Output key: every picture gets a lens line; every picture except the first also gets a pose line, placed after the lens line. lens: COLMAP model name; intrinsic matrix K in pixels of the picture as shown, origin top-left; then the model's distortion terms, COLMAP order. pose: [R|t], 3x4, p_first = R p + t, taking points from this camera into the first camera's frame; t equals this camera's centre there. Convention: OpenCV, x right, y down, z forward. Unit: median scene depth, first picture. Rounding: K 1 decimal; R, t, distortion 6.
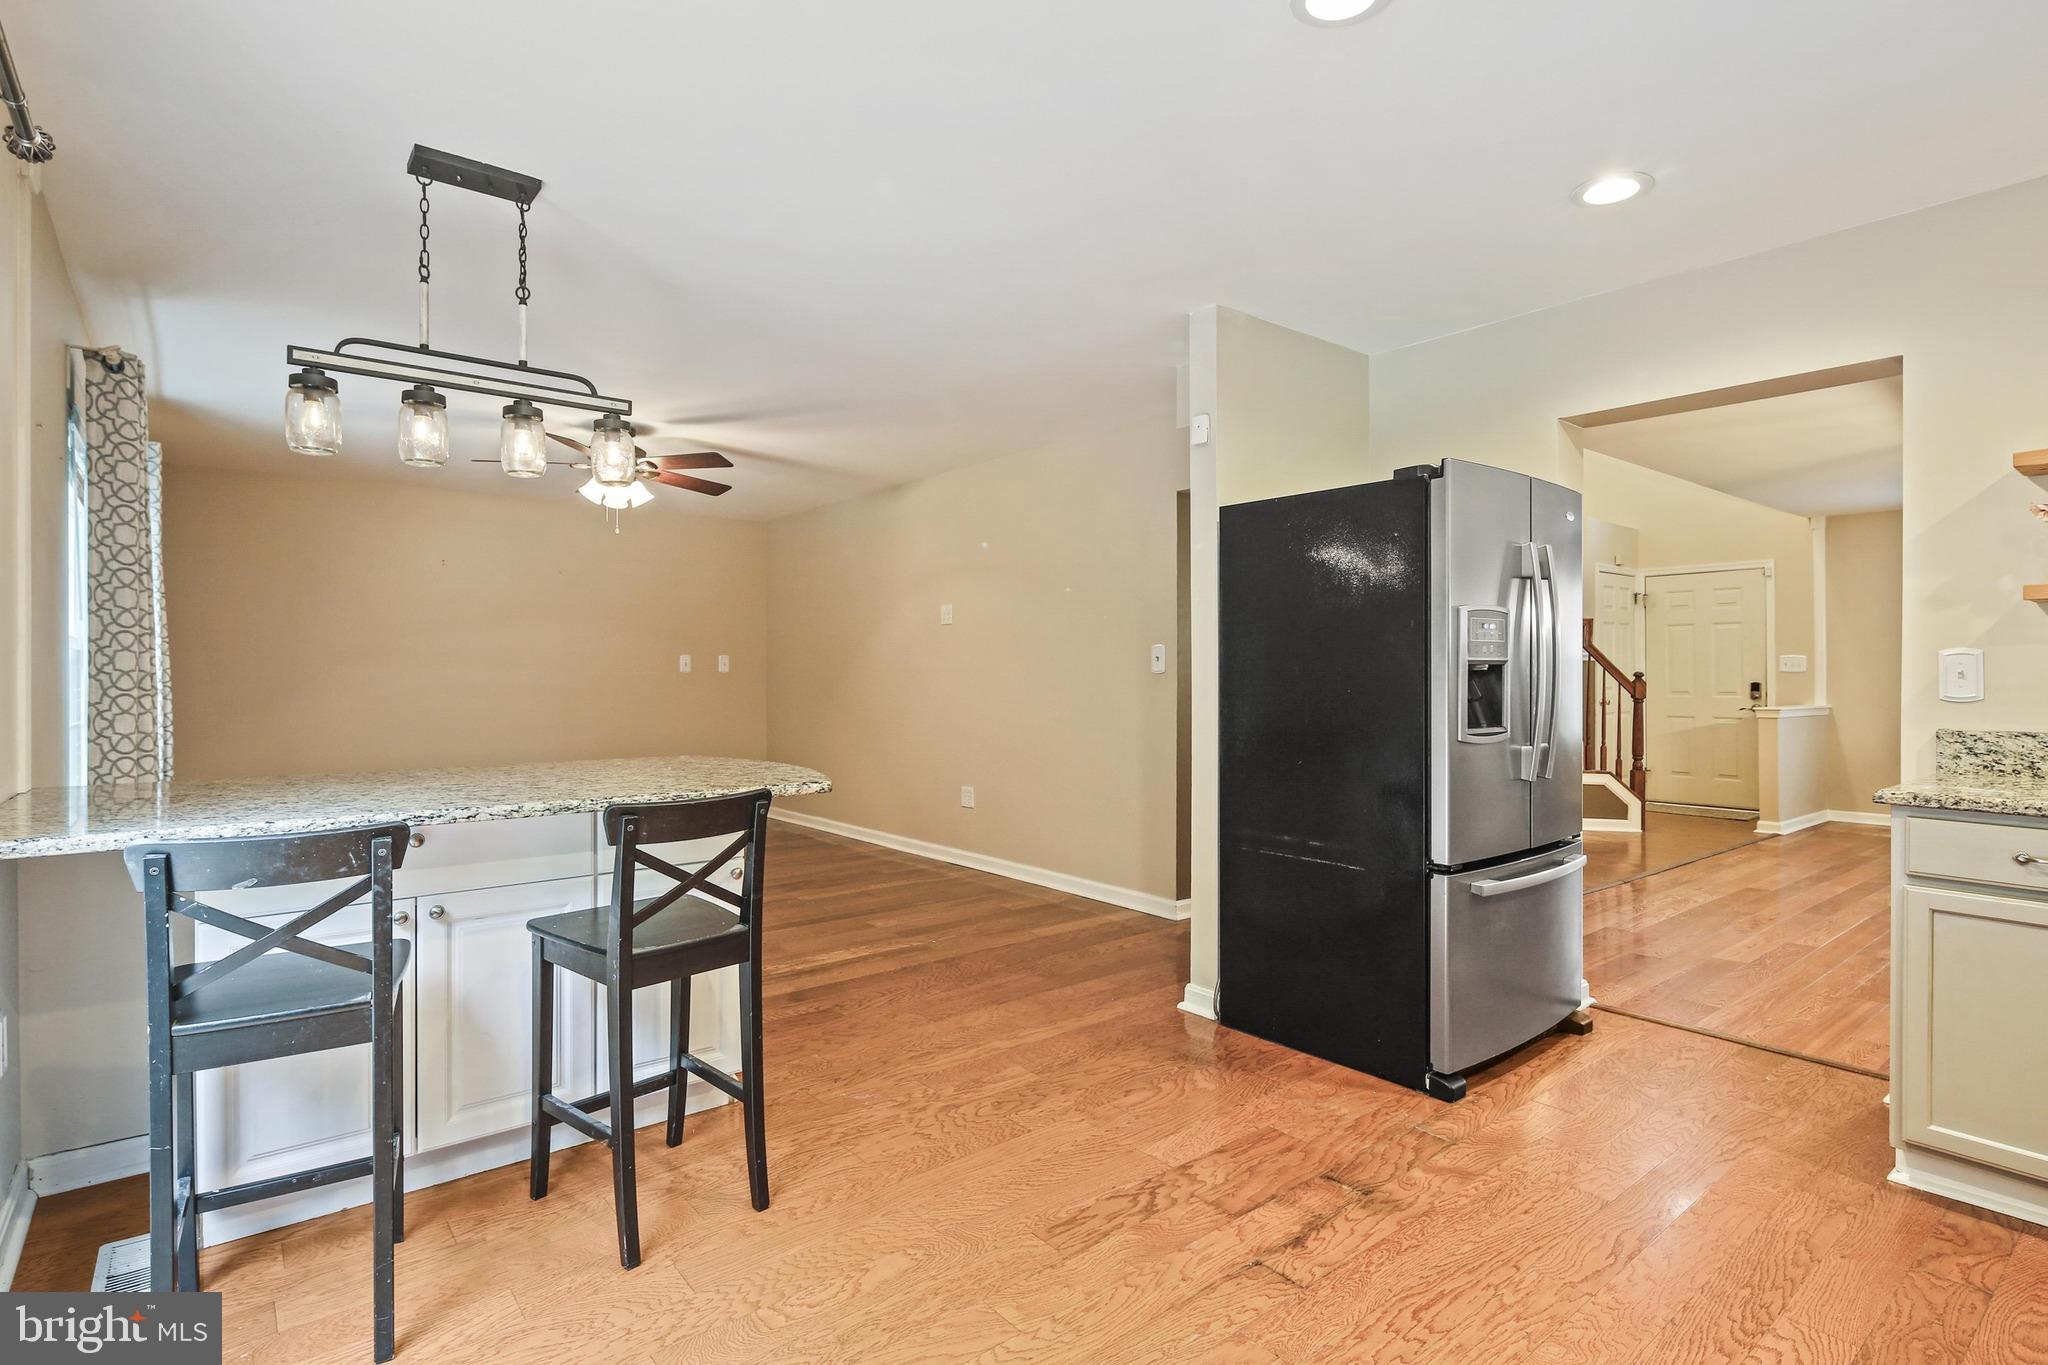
lens RADIAL K [[1010.0, 0, 1024.0], [0, 1010.0, 682.5], [0, 0, 1]] dist [0.005042, 0.000079]
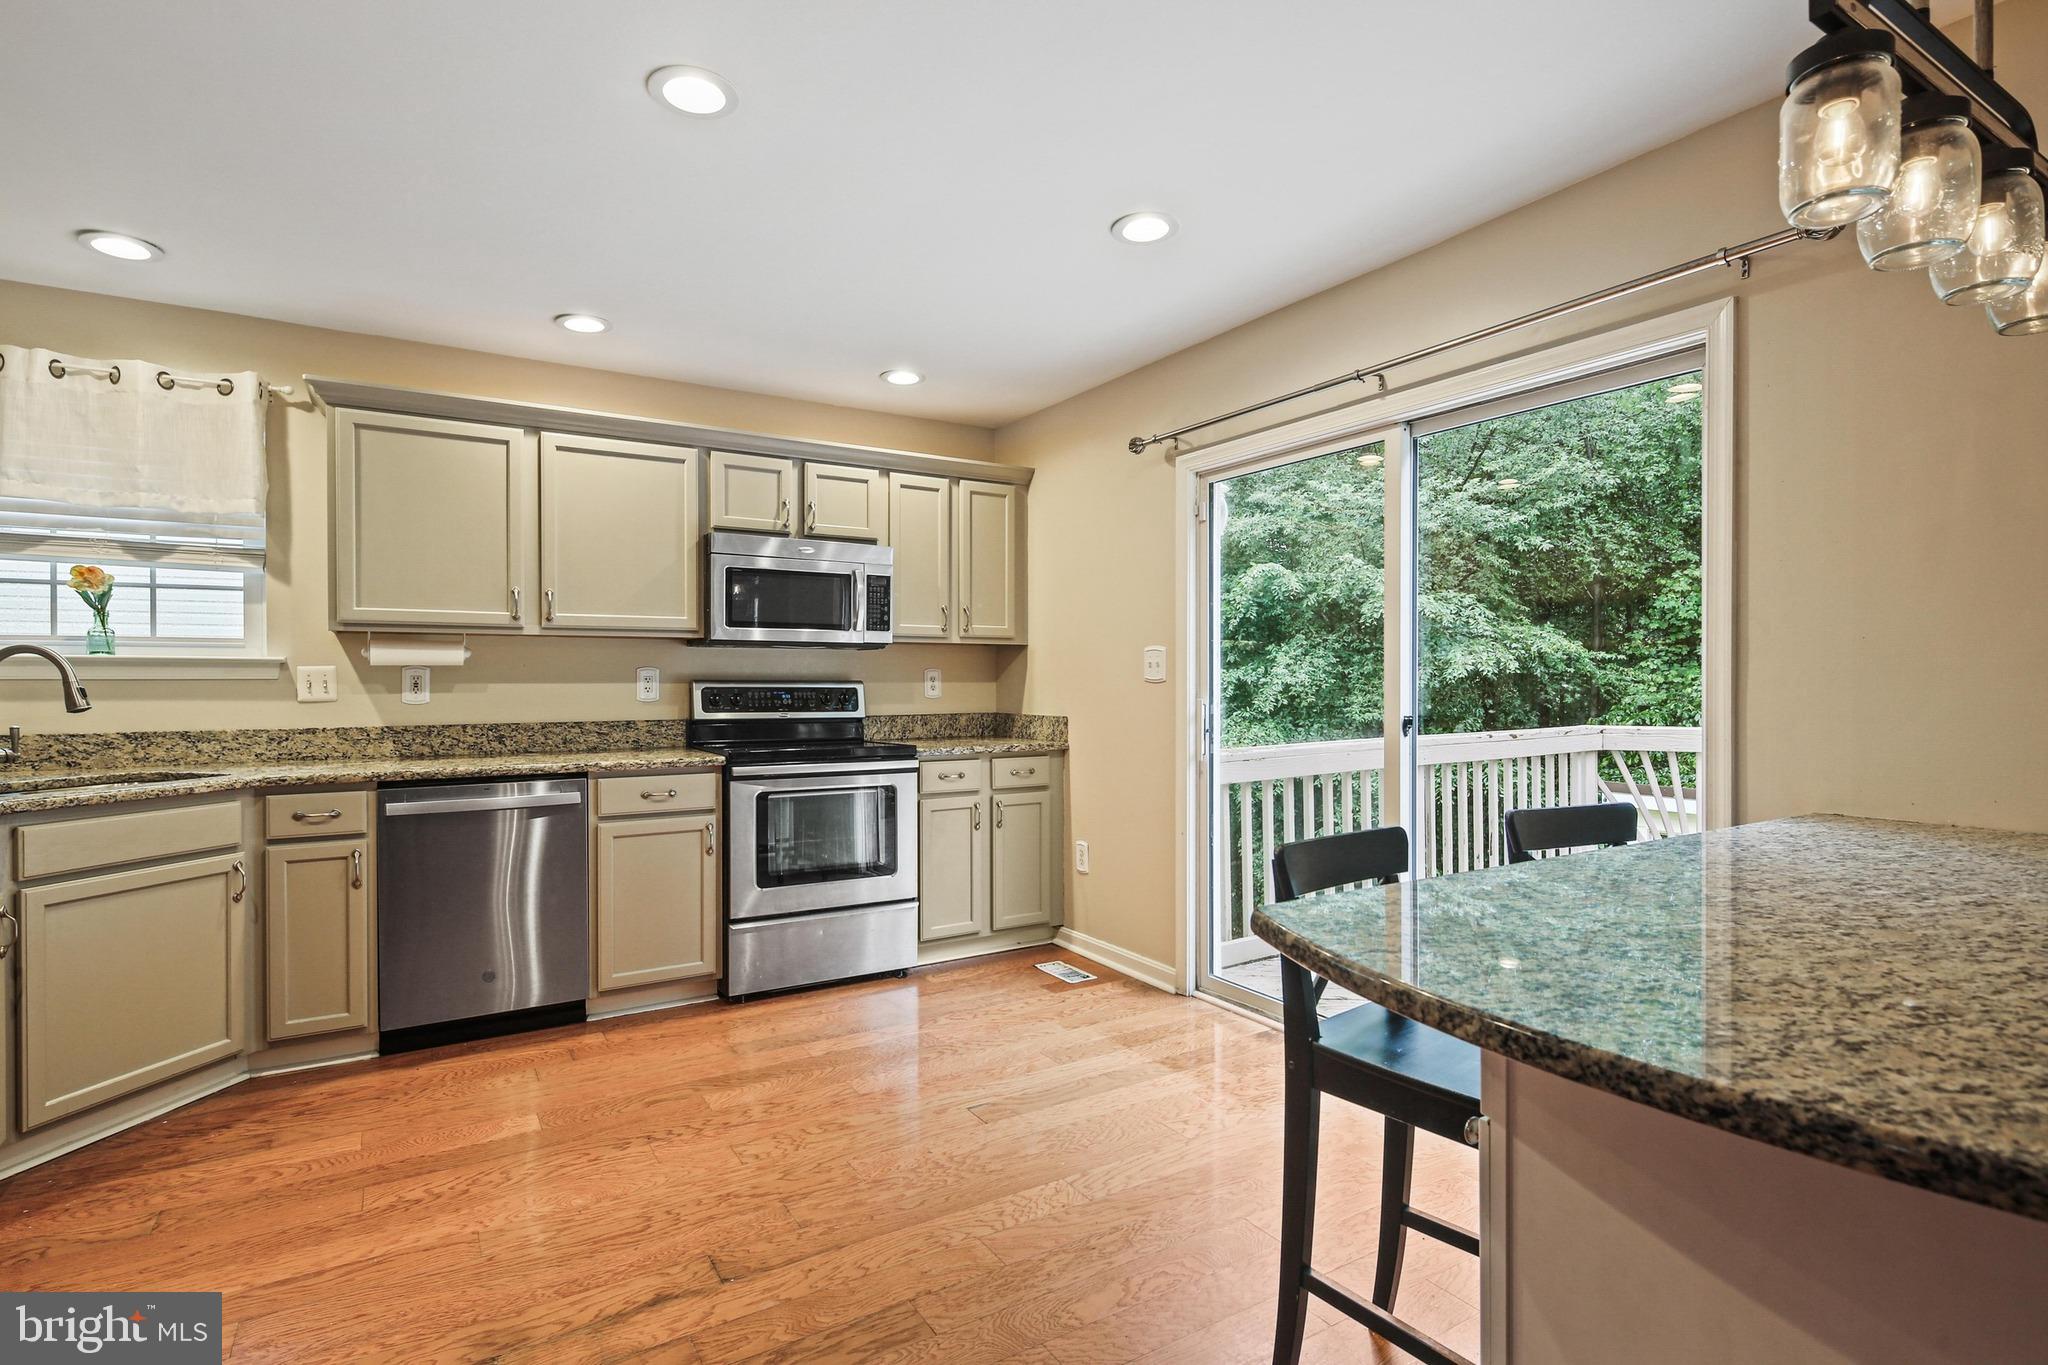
lens RADIAL K [[1010.0, 0, 1024.0], [0, 1010.0, 682.5], [0, 0, 1]] dist [0.005042, 0.000079]
pose [[-0.992117, 0.004209, 0.125242, -0.165555], [0.005633, 0.999923, 0.011019, -0.018084], [-0.125186, 0.011638, -0.992065, 1.725979]]
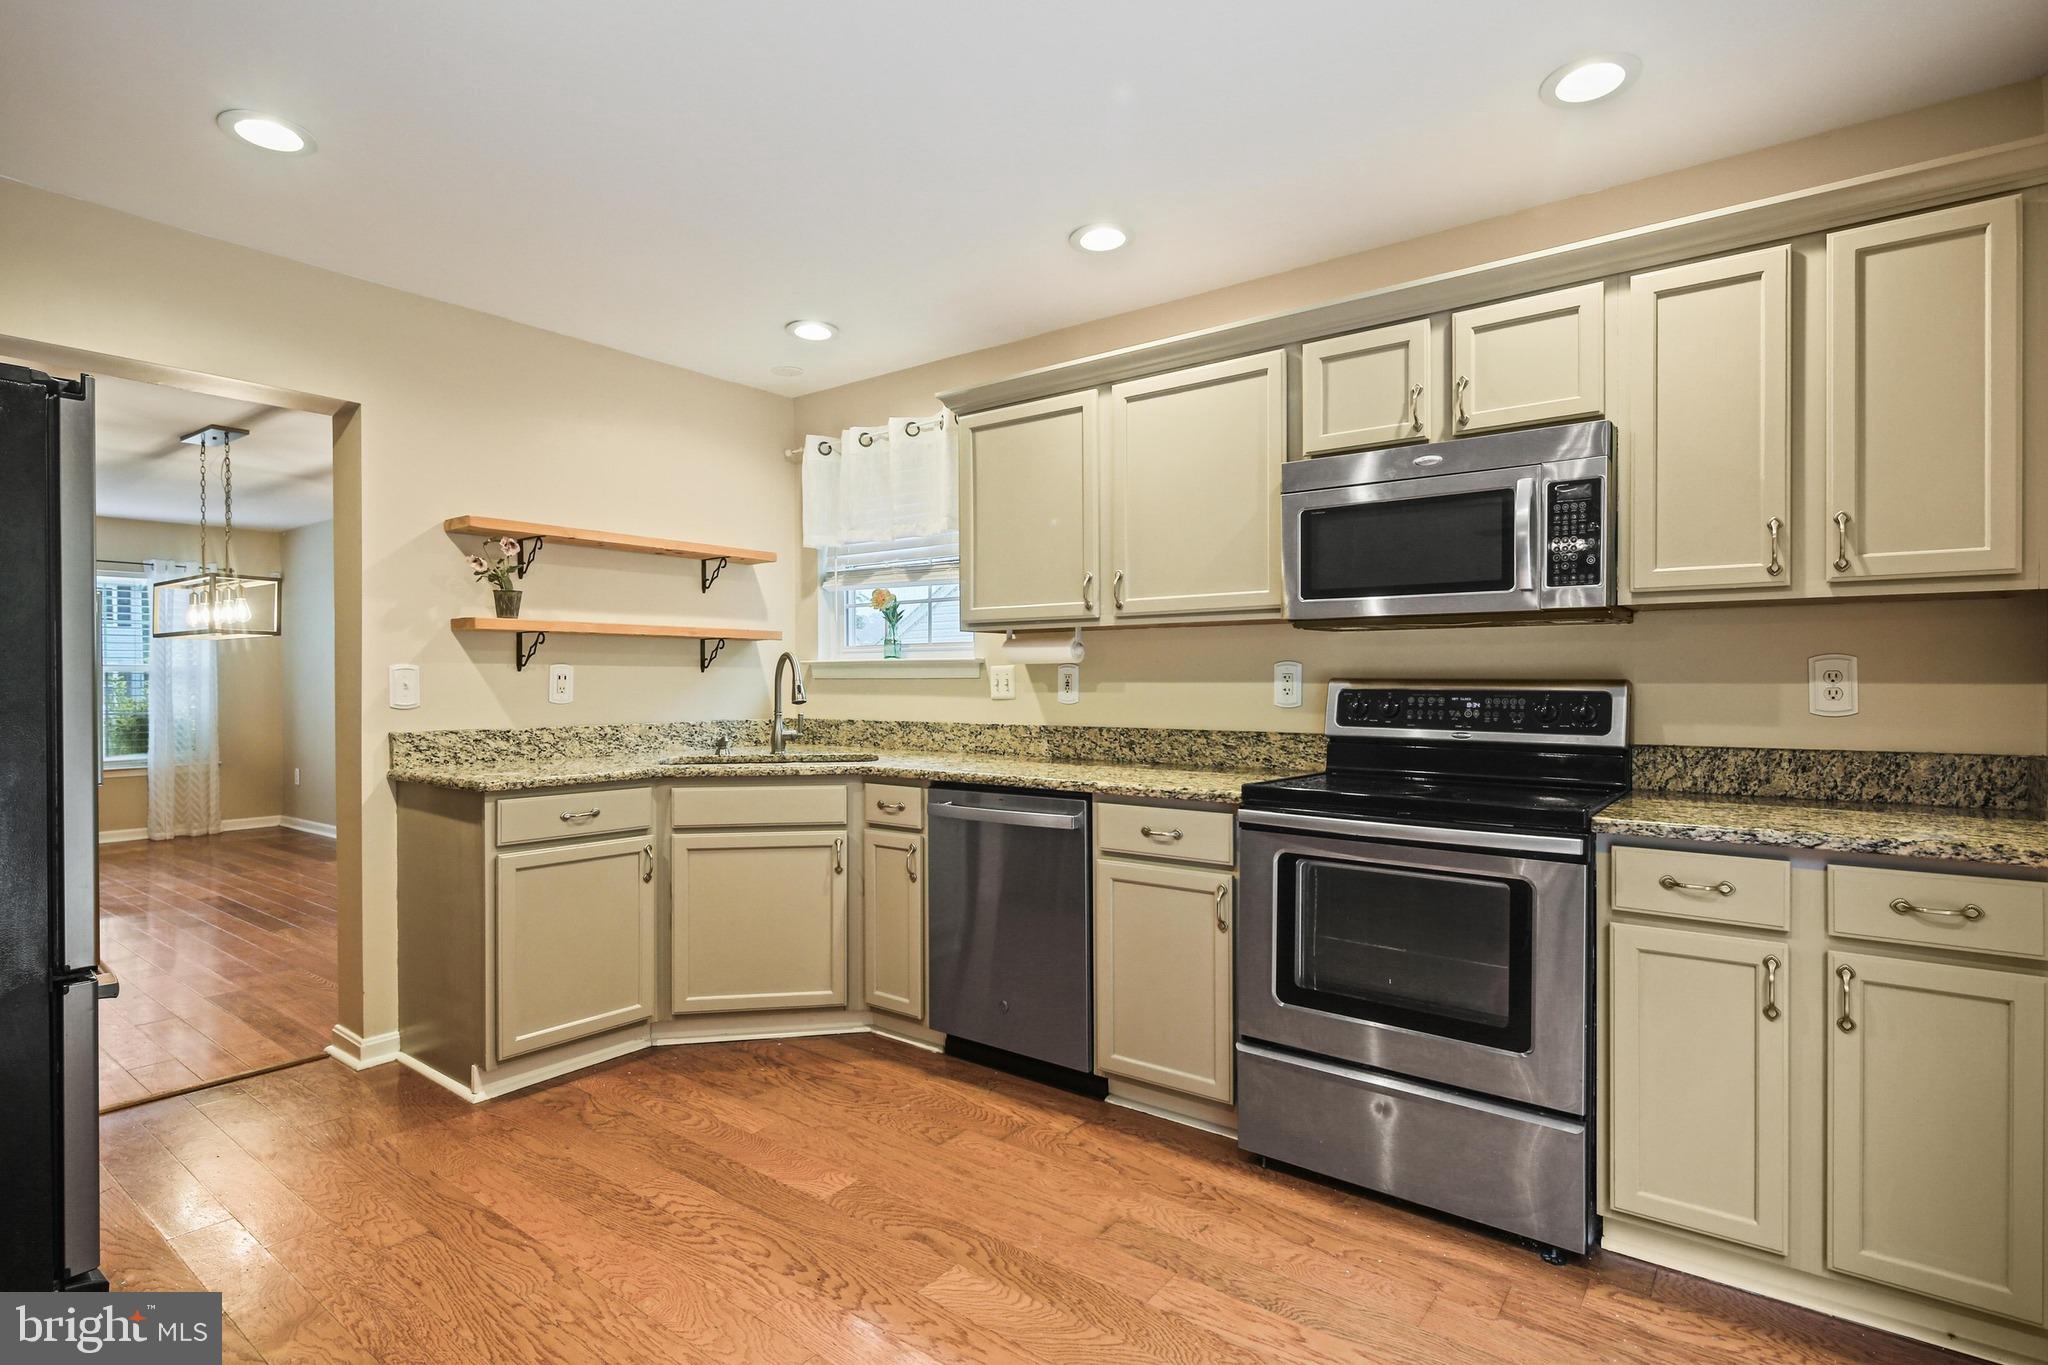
lens RADIAL K [[1010.0, 0, 1024.0], [0, 1010.0, 682.5], [0, 0, 1]] dist [0.005042, 0.000079]
pose [[-0.242337, 0.000986, 0.970192, -0.495191], [0.011078, 0.999937, 0.001751, -0.007232], [-0.970129, 0.011172, -0.242333, 0.673277]]
